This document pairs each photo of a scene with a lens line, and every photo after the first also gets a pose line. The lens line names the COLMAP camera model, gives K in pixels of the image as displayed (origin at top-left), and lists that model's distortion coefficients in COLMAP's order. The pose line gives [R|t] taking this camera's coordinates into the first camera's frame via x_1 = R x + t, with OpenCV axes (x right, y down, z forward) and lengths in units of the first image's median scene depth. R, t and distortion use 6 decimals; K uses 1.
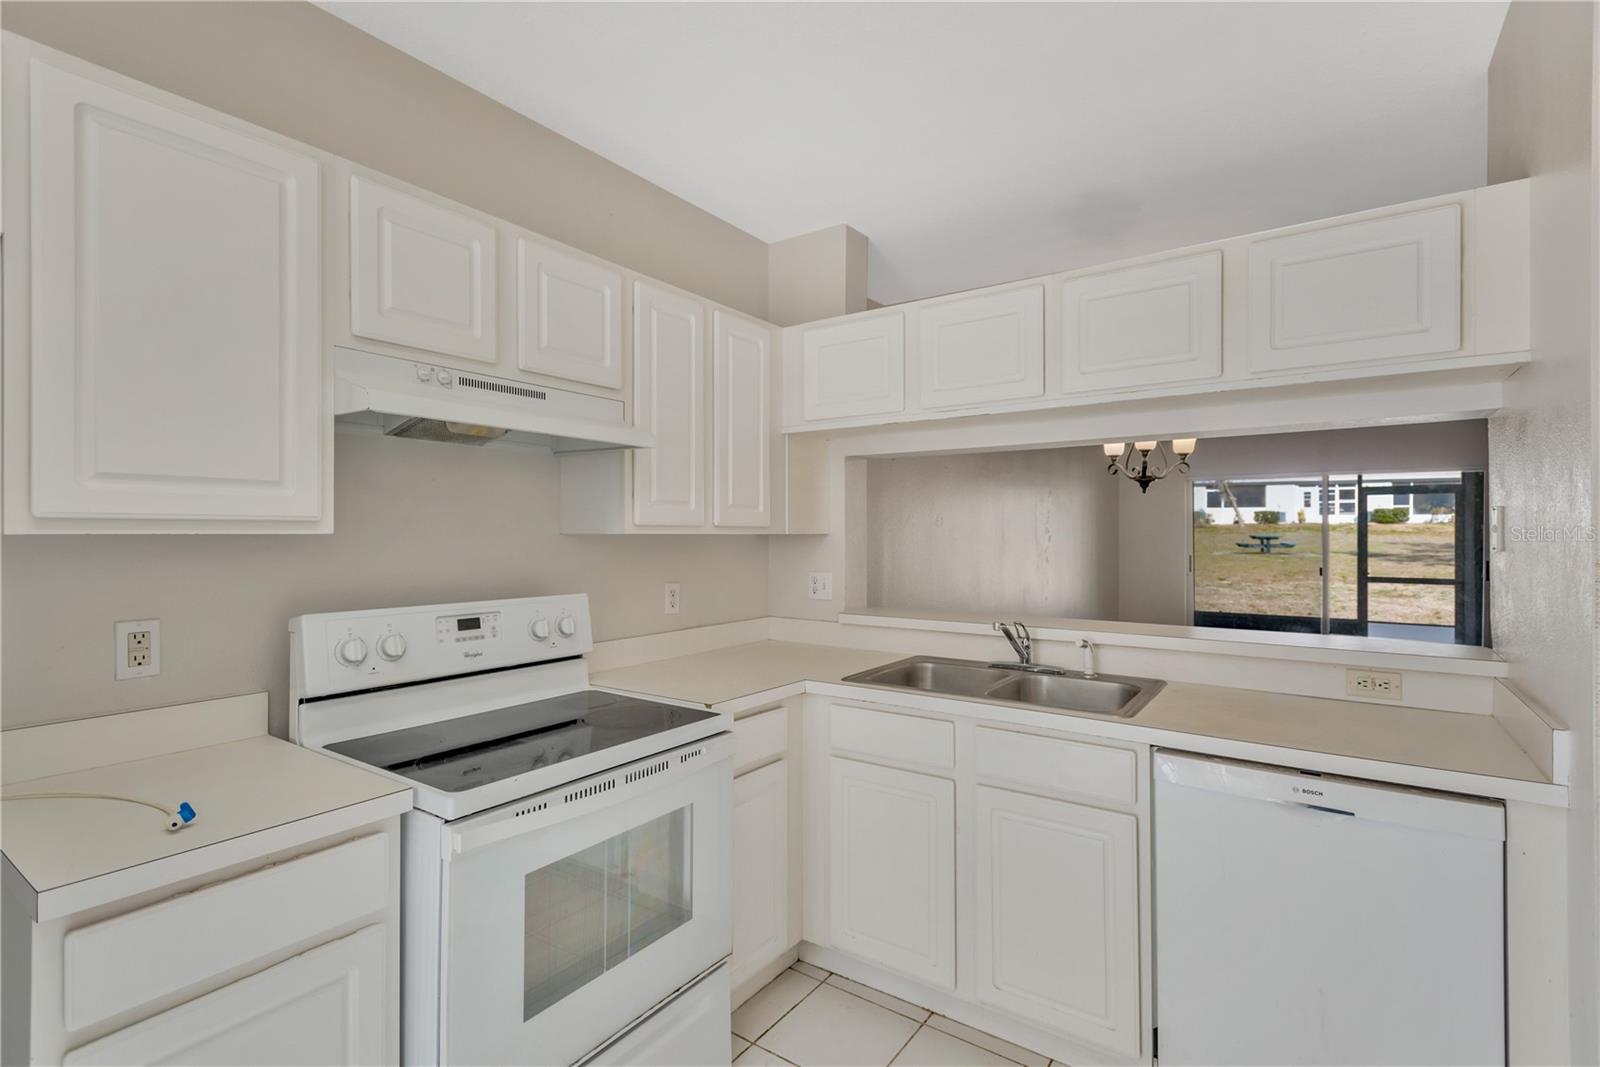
lens RADIAL K [[749.4, 0, 799.4], [0, 749.4, 529.0], [0, 0, 1]] dist [0.024082, -0.010587]
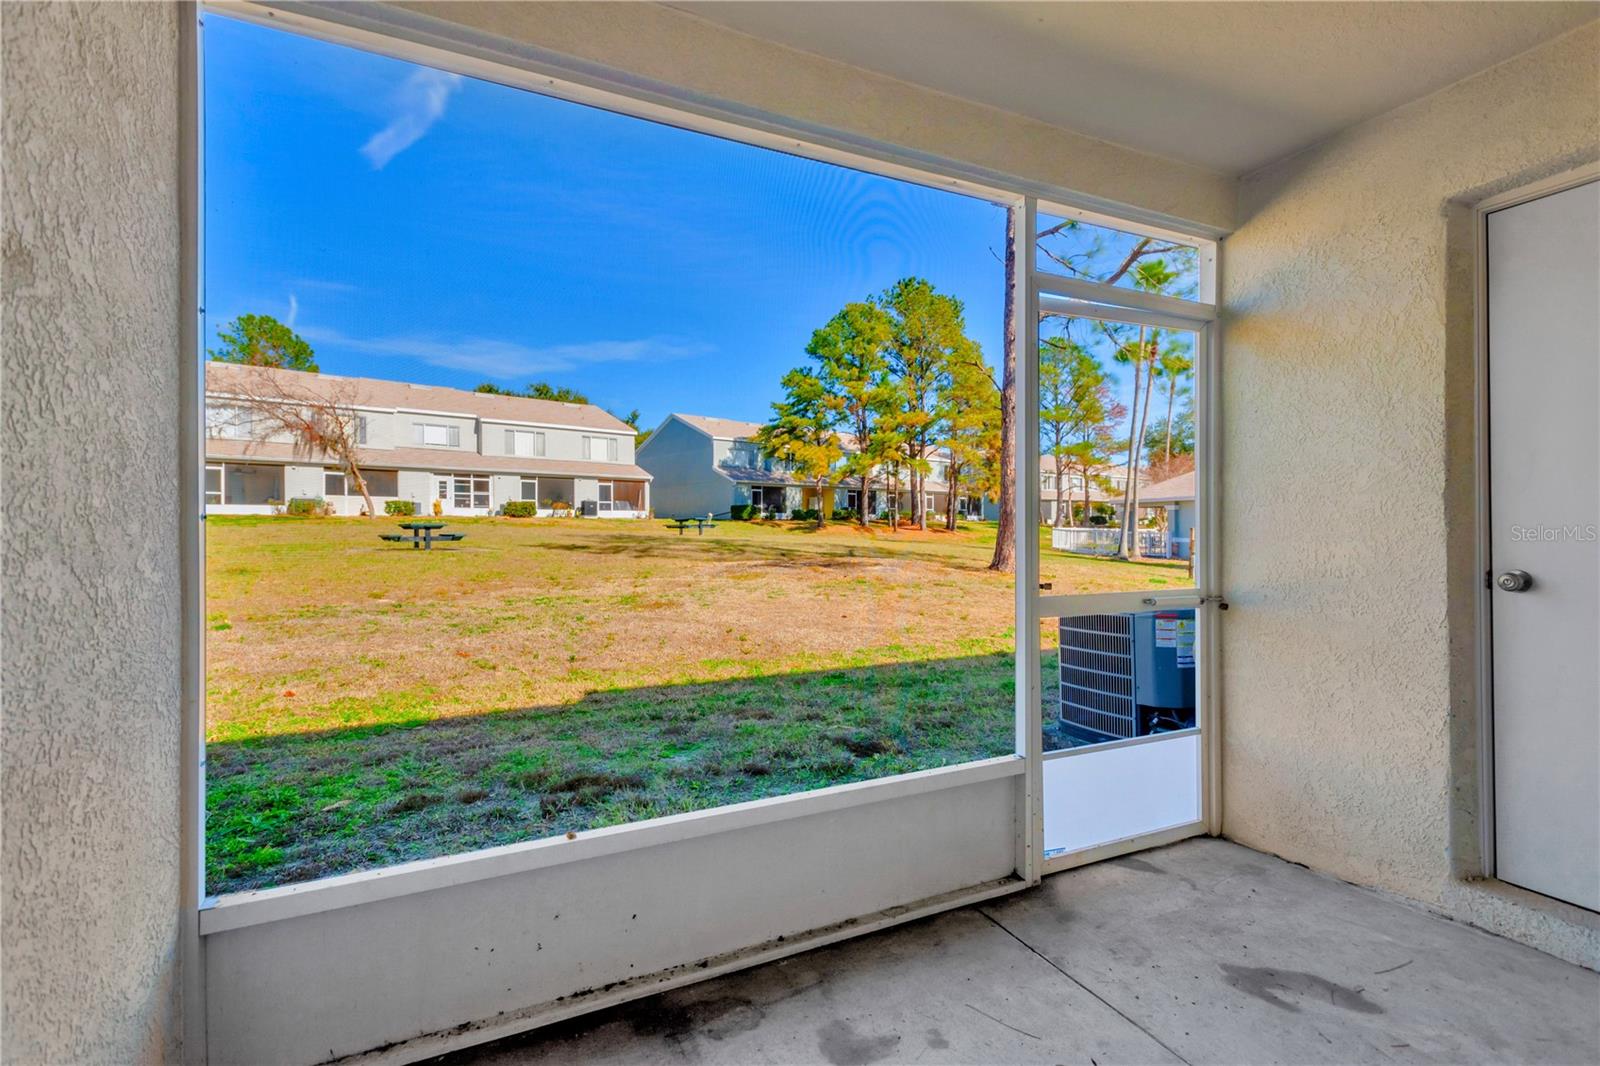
lens RADIAL K [[749.4, 0, 799.4], [0, 749.4, 528.5], [0, 0, 1]] dist [0.024082, -0.010587]
pose [[0.484885, 0.000762, 0.874578, 0.126061], [0.000783, 0.999999, -0.001305, 0.010288], [-0.874578, 0.001317, 0.484884, 0.255584]]
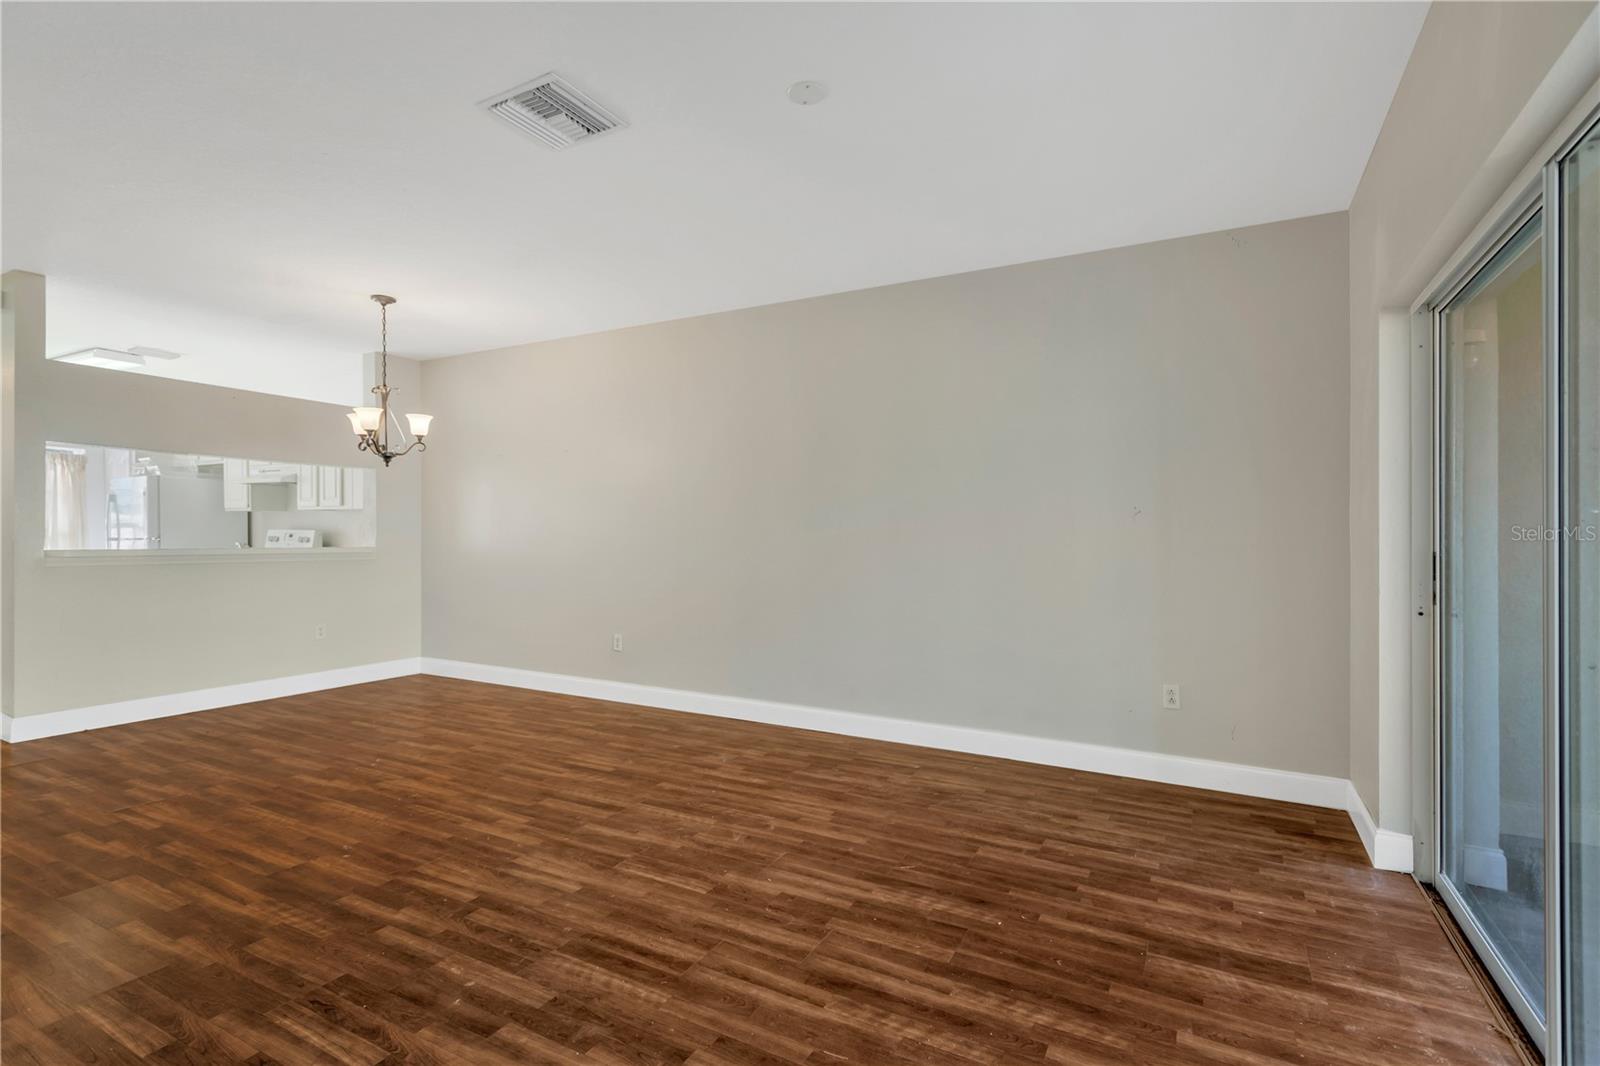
lens RADIAL K [[749.4, 0, 799.4], [0, 749.4, 528.5], [0, 0, 1]] dist [0.024082, -0.010587]
pose [[0.114179, -0.009372, -0.993416, 1.835018], [-0.002029, 0.999951, -0.009666, 0.010064], [0.993458, 0.003120, 0.114154, 0.808213]]
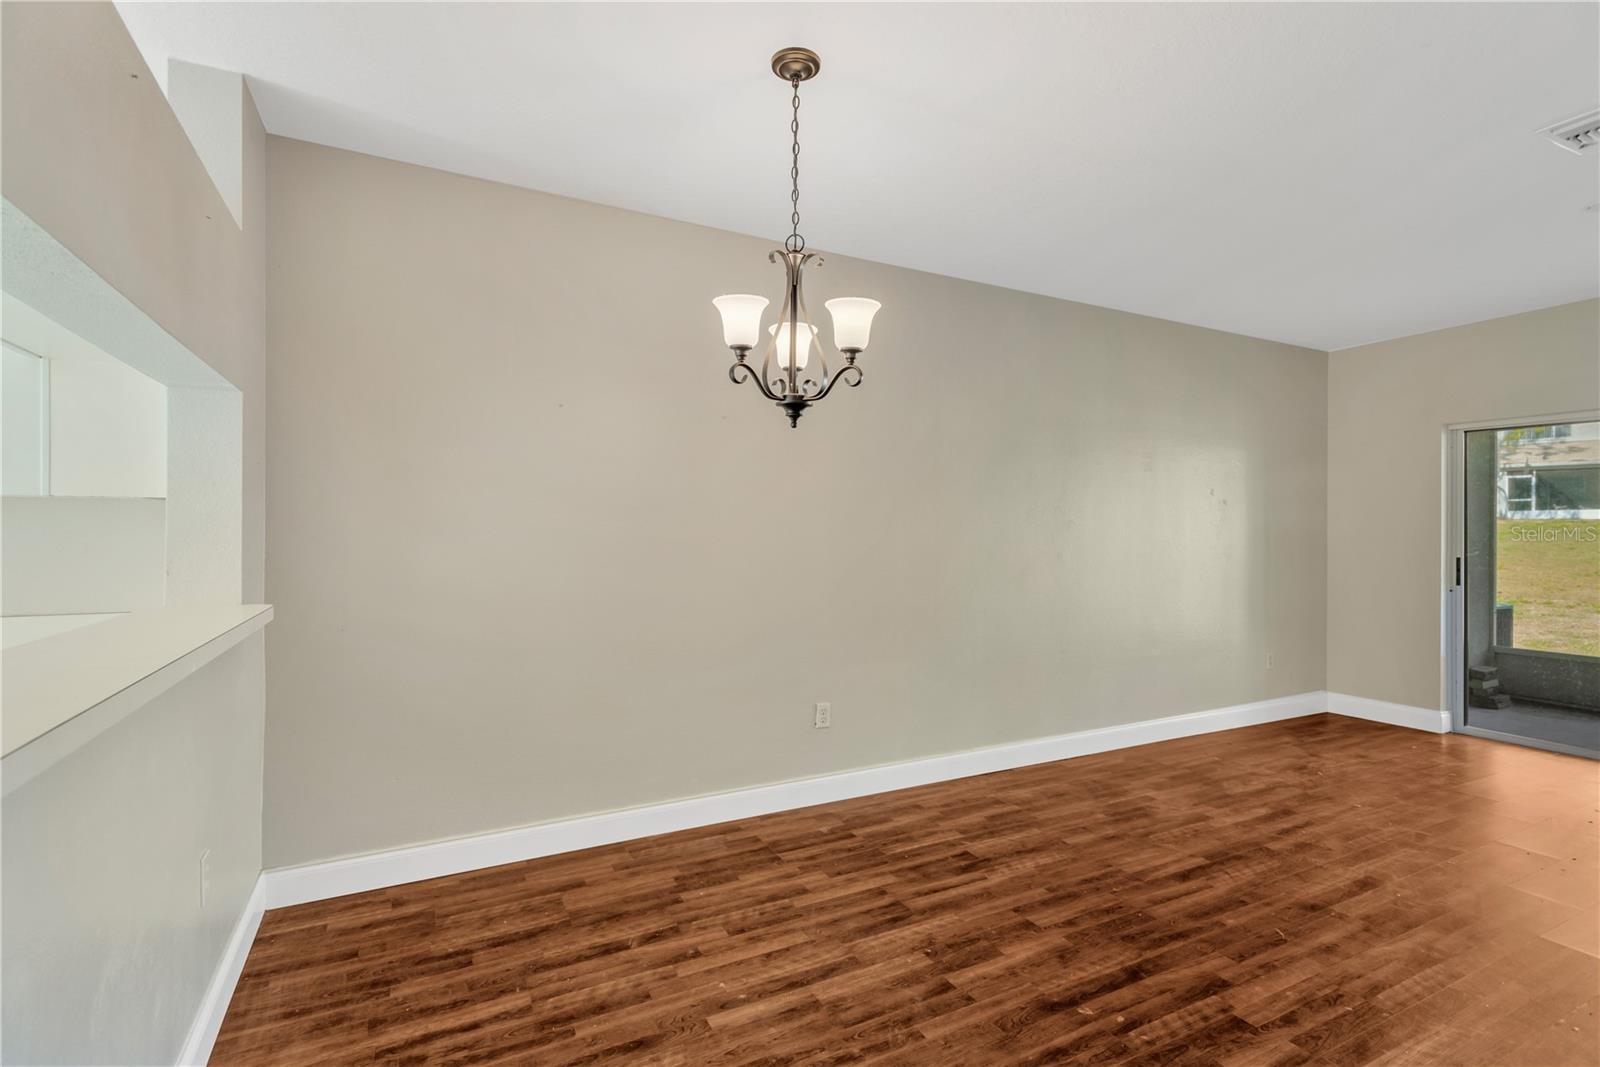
lens RADIAL K [[749.4, 0, 799.4], [0, 749.4, 529.0], [0, 0, 1]] dist [0.024082, -0.010587]
pose [[0.886548, 0.003532, -0.462622, 0.675355], [-0.001378, 0.999987, 0.004992, -0.034013], [0.462634, -0.003788, 0.886541, -0.349669]]
